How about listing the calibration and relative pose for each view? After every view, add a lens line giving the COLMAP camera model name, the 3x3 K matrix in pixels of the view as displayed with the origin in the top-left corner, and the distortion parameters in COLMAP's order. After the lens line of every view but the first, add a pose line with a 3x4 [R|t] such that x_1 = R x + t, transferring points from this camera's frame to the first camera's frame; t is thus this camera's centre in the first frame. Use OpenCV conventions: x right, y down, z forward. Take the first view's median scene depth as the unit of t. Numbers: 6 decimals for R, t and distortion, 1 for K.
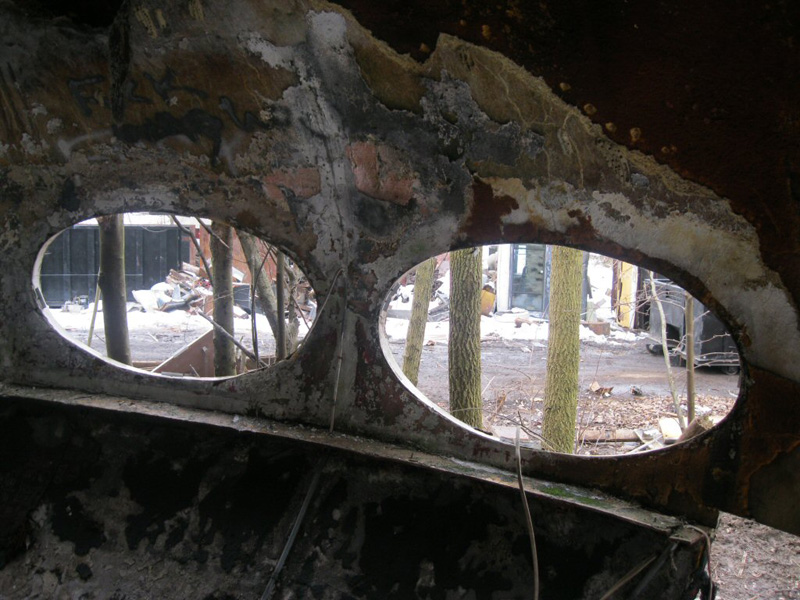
lens RADIAL K [[807.3, 0, 395.7], [0, 807.3, 301.8], [0, 0, 1]] dist [-0.122902, 0.045049]
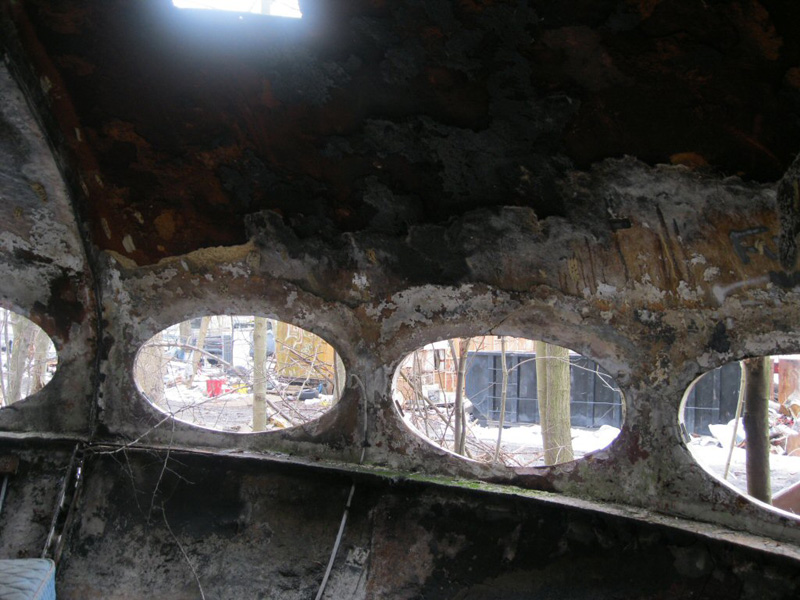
lens RADIAL K [[807.3, 0, 395.7], [0, 807.3, 301.8], [0, 0, 1]] dist [-0.122902, 0.045049]
pose [[0.783374, -0.026326, -0.620993, -0.094143], [-0.075356, 0.987710, -0.136932, -0.003903], [0.616965, 0.154065, 0.771763, -0.096025]]
